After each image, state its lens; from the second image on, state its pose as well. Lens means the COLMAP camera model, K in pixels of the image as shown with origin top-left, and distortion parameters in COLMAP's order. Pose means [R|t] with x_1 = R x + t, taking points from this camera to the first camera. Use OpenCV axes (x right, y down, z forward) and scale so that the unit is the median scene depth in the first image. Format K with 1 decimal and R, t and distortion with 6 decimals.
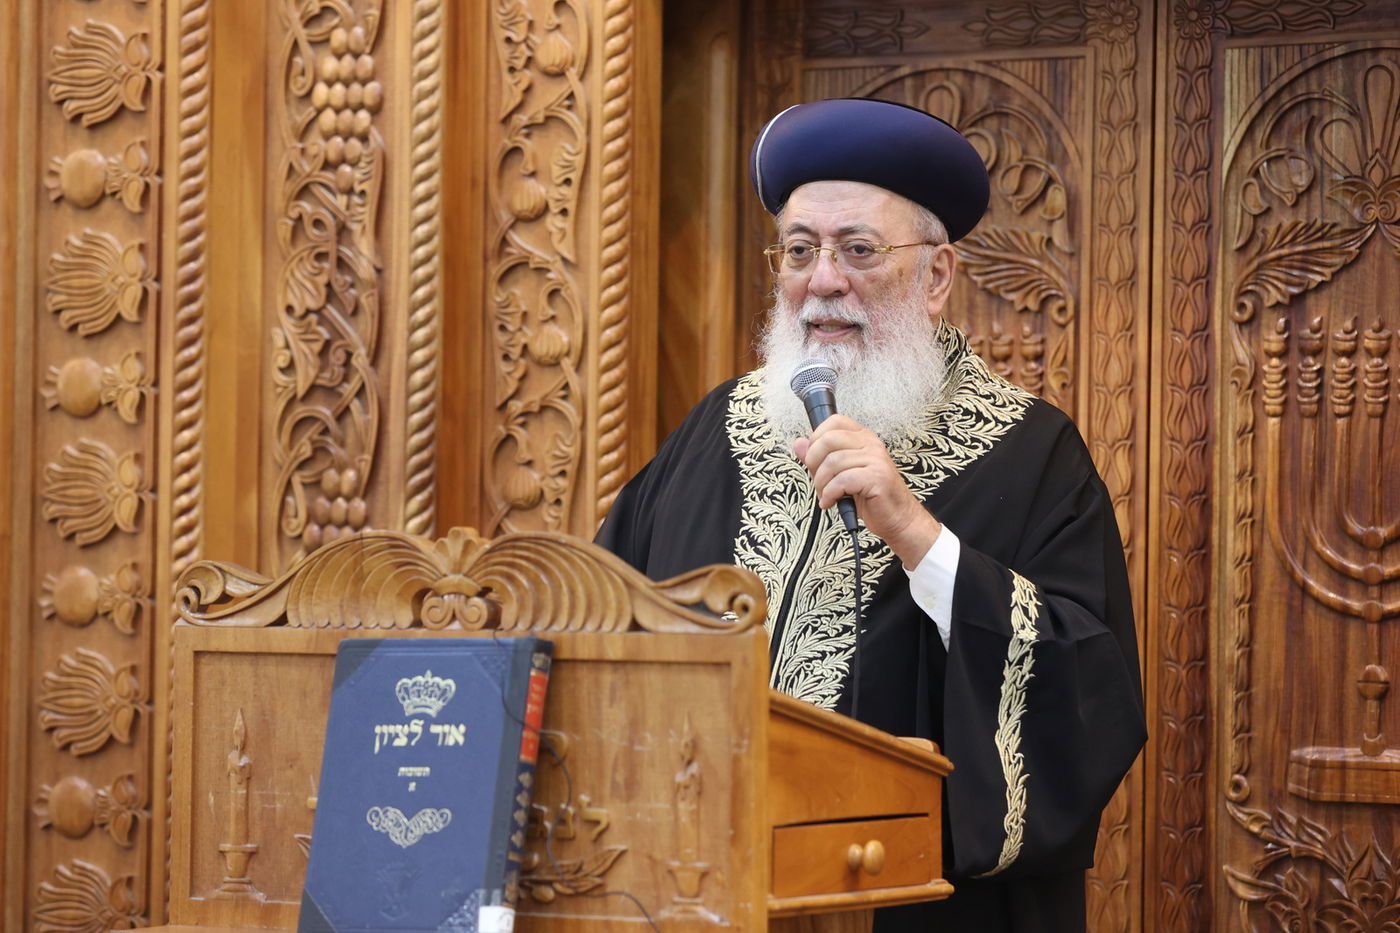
lens RADIAL K [[4799.3, 0, 700.0], [0, 4799.3, 466.5], [0, 0, 1]] dist [0.168679, -2.245889]
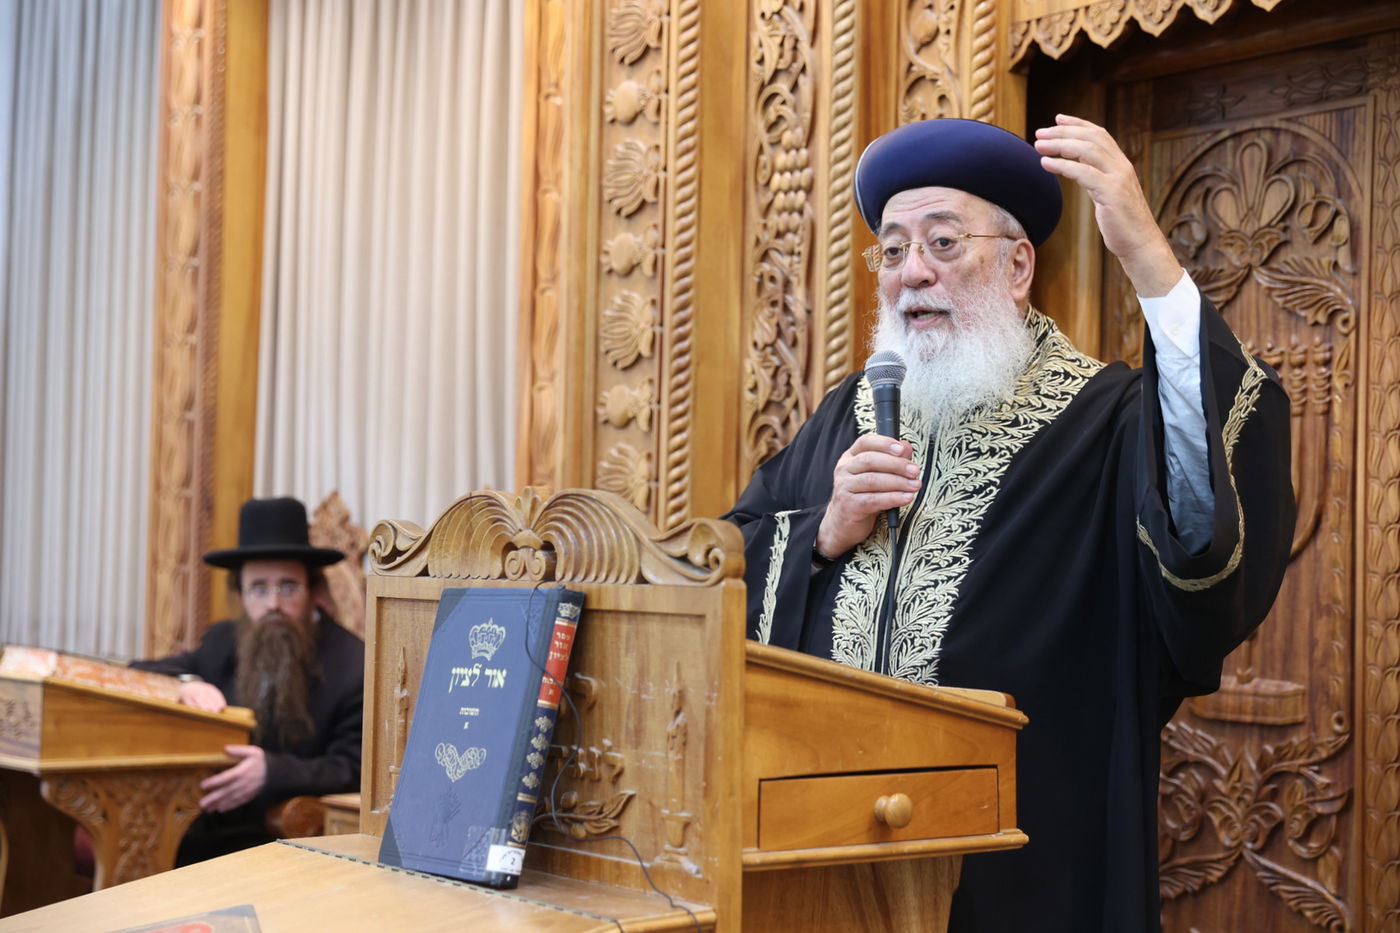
lens RADIAL K [[2267.4, 0, 700.0], [0, 2267.4, 466.5], [0, 0, 1]] dist [0.132095, 0.157055]
pose [[0.927458, -0.007802, -0.373845, 0.138432], [-0.000171, 0.999773, -0.021289, 0.014902], [0.373926, 0.019808, 0.927247, 0.419190]]
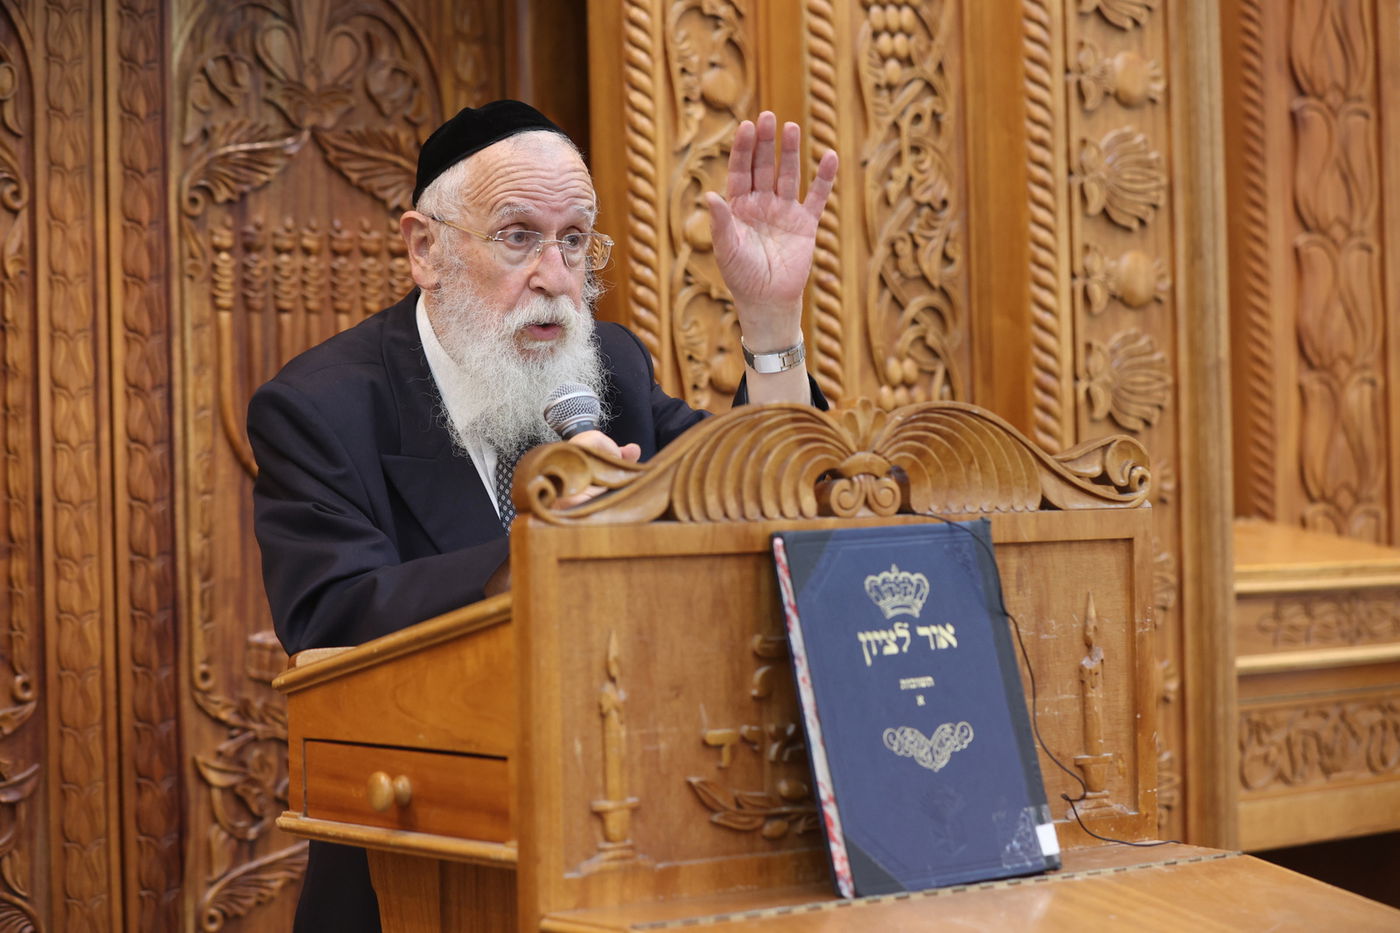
lens RADIAL K [[3280.2, 0, 700.0], [0, 3280.2, 466.5], [0, 0, 1]] dist [-0.217635, 0.280731]
pose [[0.383739, -0.013594, 0.923341, -0.468212], [0.003353, 0.999906, 0.013327, 0.013387], [-0.923435, -0.002018, 0.383748, 0.625940]]
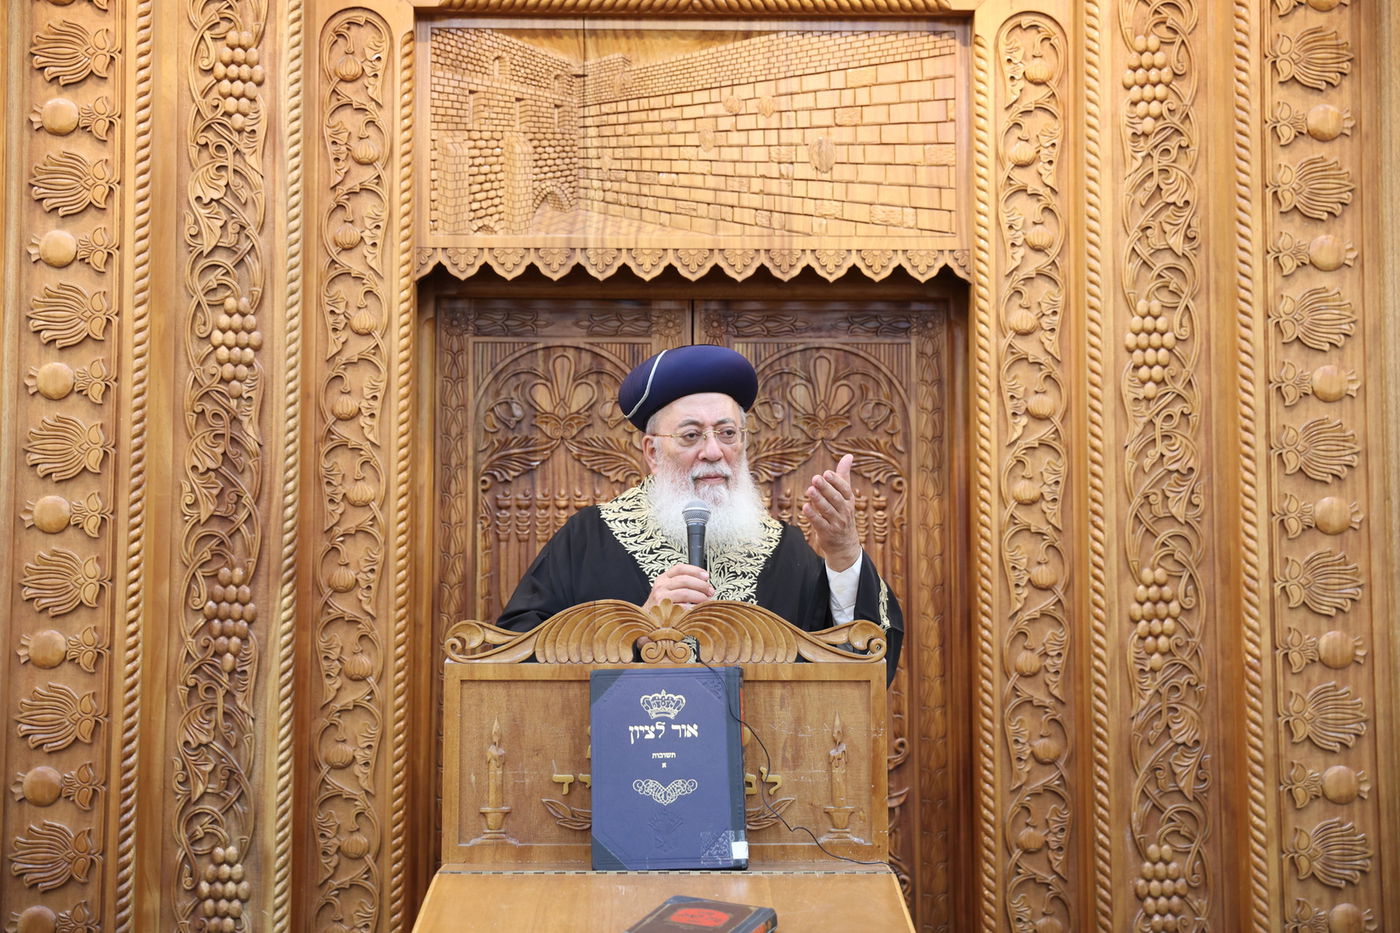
lens RADIAL K [[2061.9, 0, 700.0], [0, 2061.9, 466.5], [0, 0, 1]] dist [0.052111, 0.103261]
pose [[0.857071, 0.033417, 0.514114, -0.303326], [-0.002849, 0.998186, -0.060132, 0.008172], [-0.515191, 0.050073, 0.855611, 0.324072]]
